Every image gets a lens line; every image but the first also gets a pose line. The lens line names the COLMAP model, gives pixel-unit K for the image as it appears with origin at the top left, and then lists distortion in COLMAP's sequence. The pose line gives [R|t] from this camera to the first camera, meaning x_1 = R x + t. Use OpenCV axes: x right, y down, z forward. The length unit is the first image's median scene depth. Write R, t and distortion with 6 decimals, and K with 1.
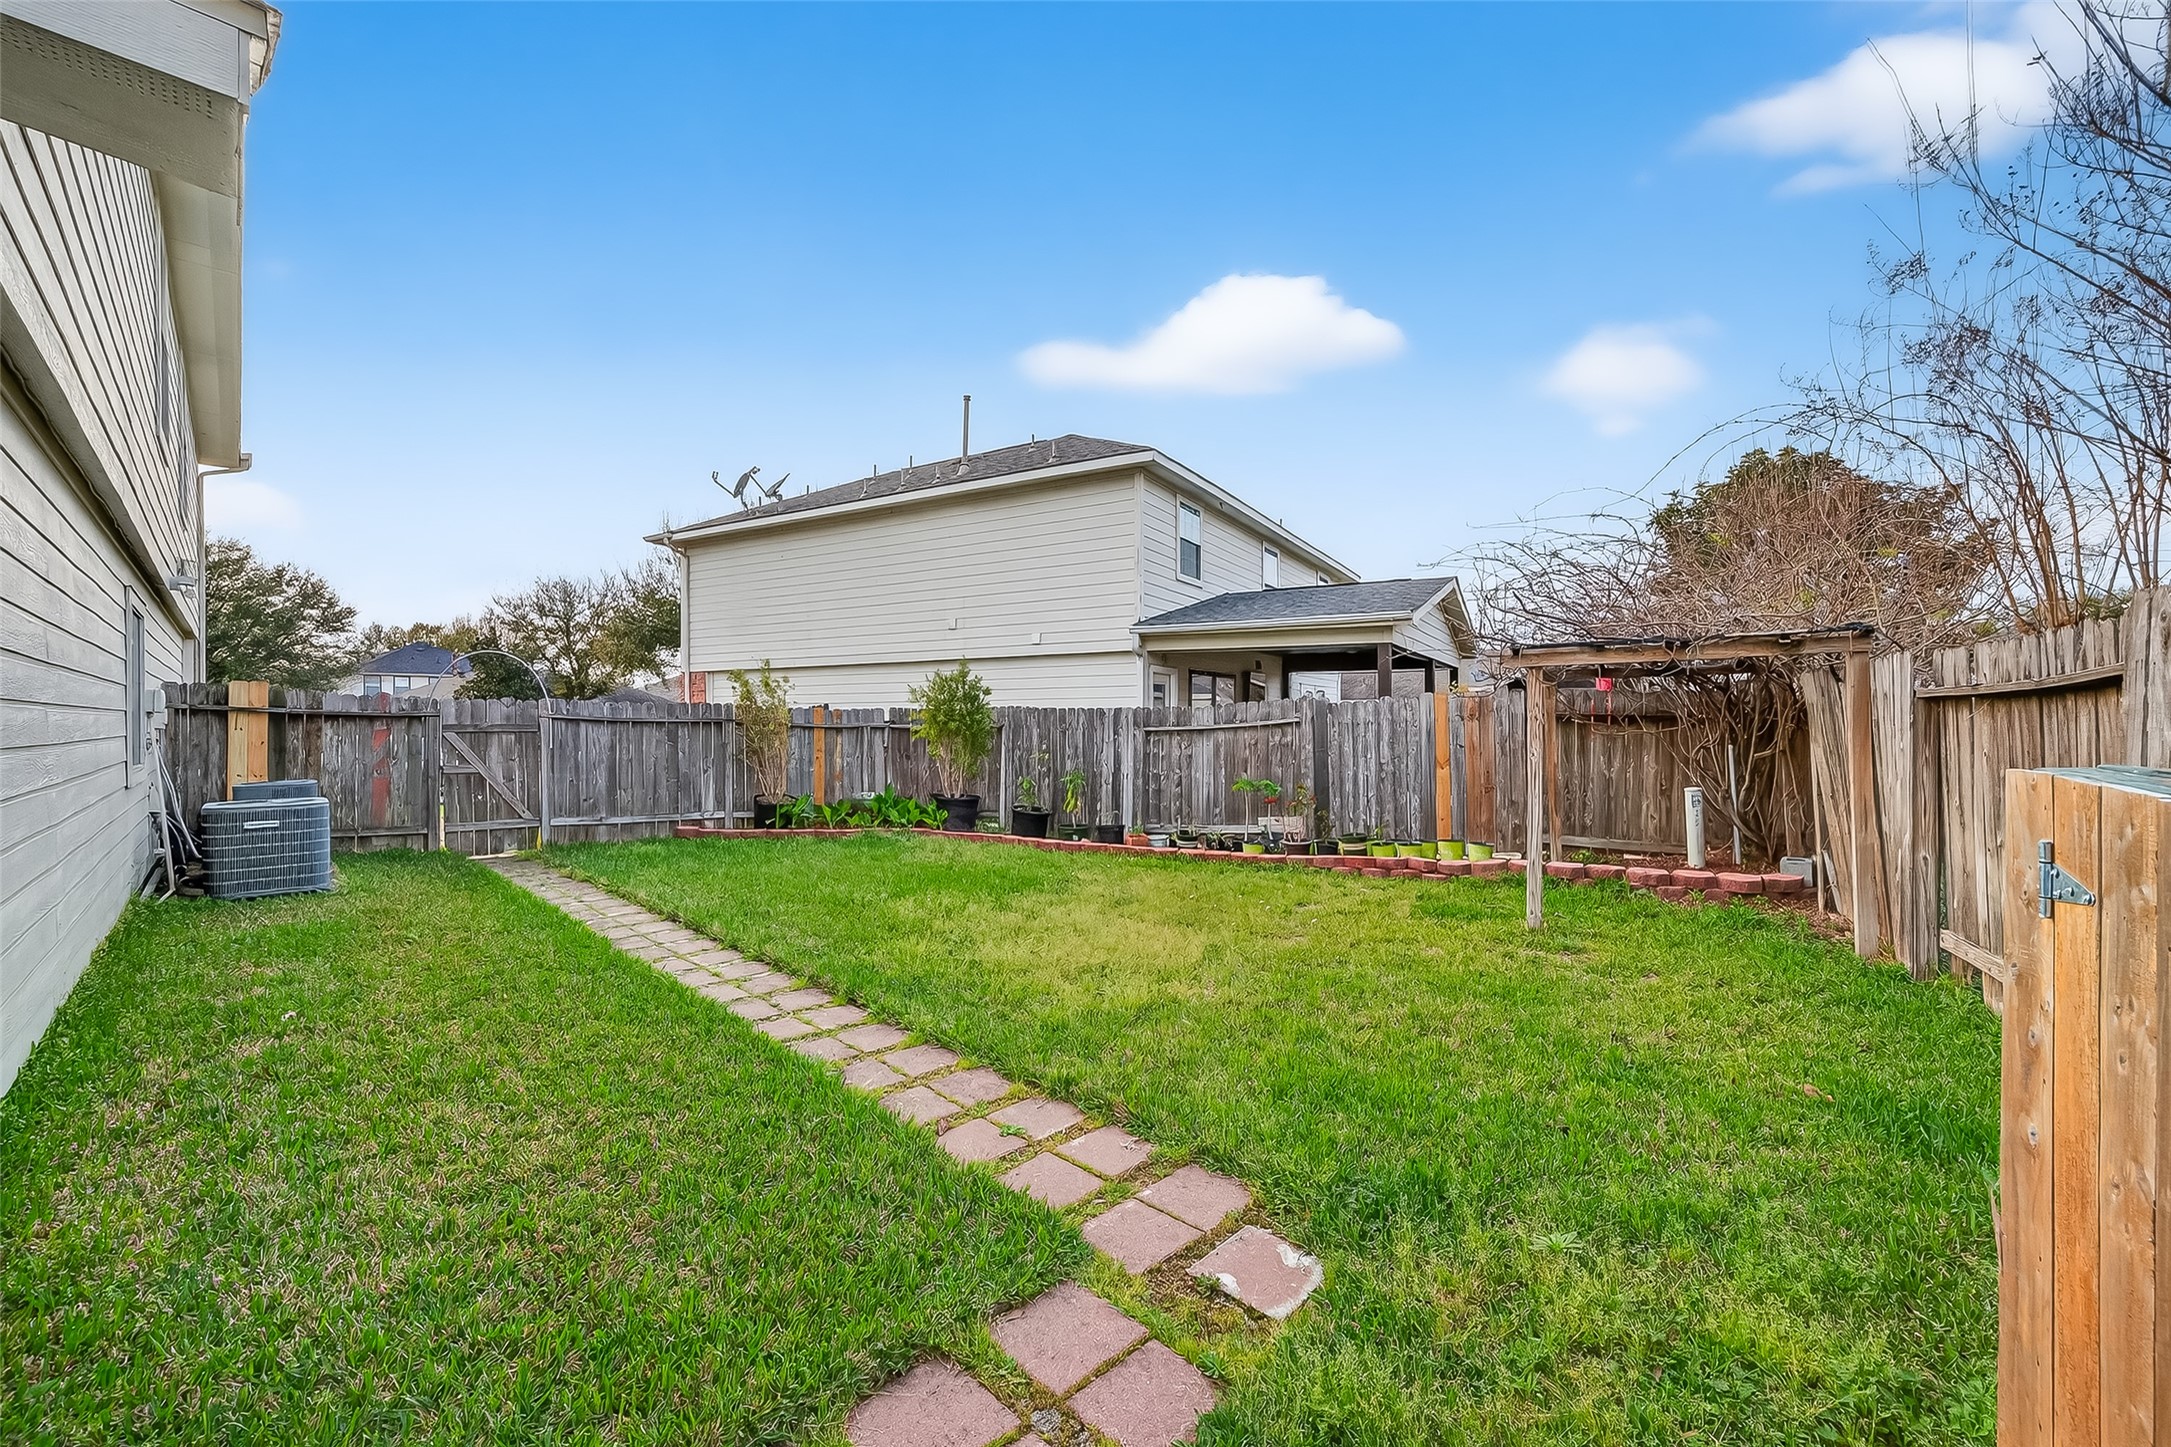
lens RADIAL K [[884.6, 0, 1102.2], [0, 884.6, 722.7], [0, 0, 1]] dist [0.005896, -0.000357]
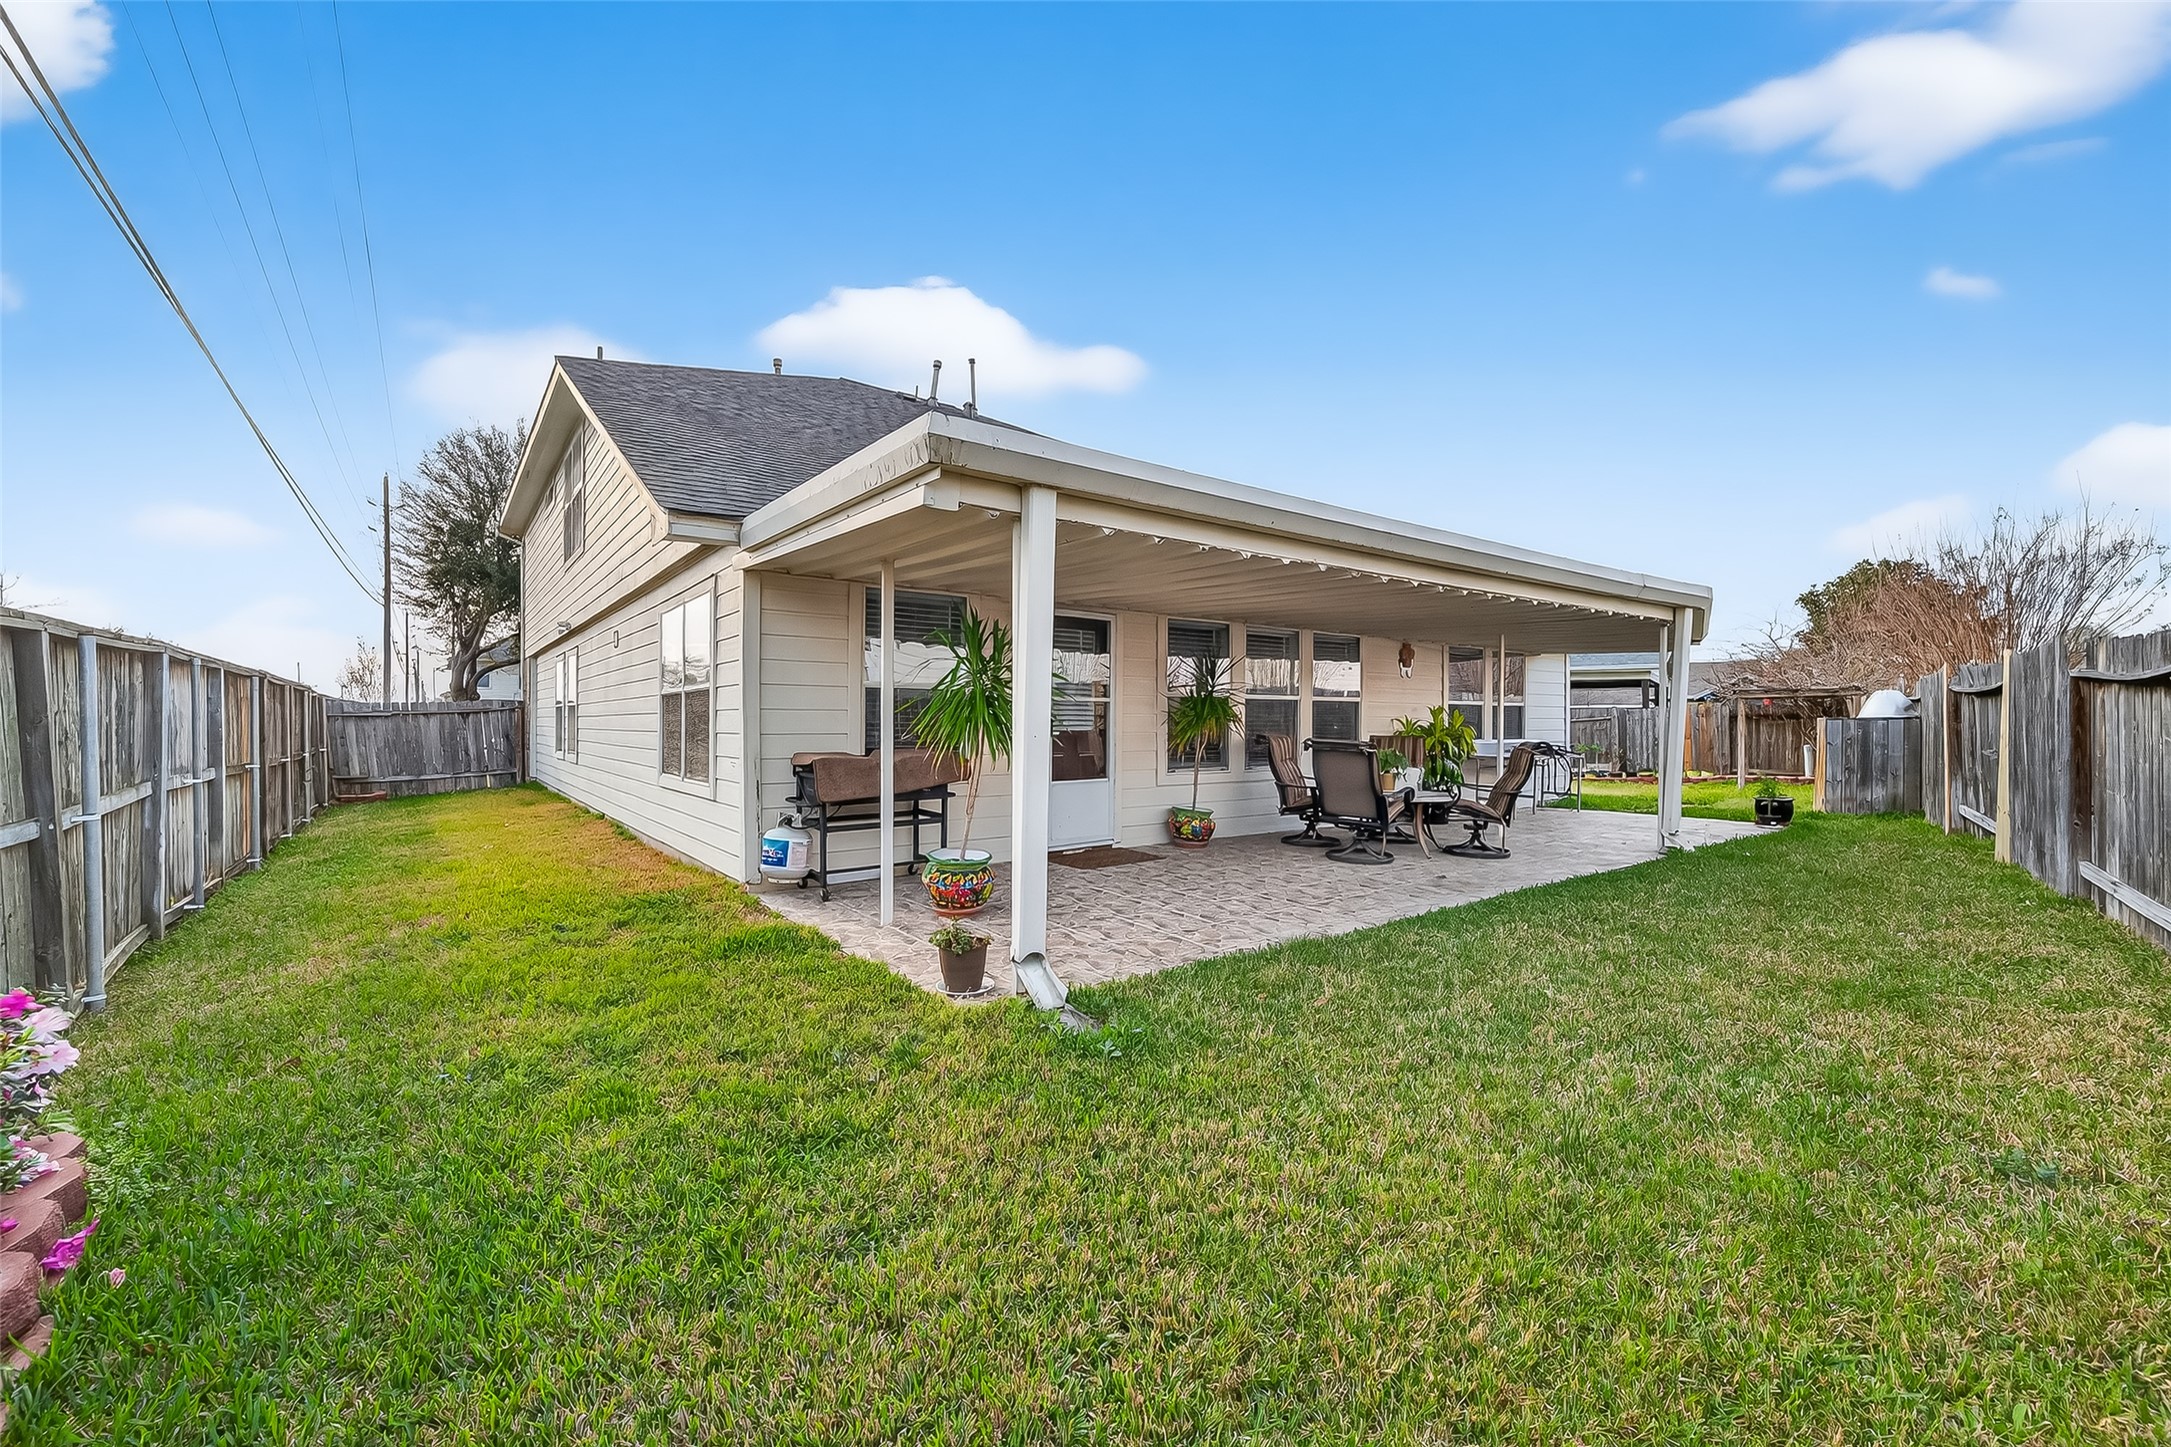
lens RADIAL K [[884.6, 0, 1102.2], [0, 884.6, 722.7], [0, 0, 1]] dist [0.005896, -0.000357]
pose [[0.991355, -0.001048, -0.131200, -0.767016], [0.001085, 0.999999, 0.000205, 0.008607], [0.131200, -0.000346, 0.991356, -1.375356]]
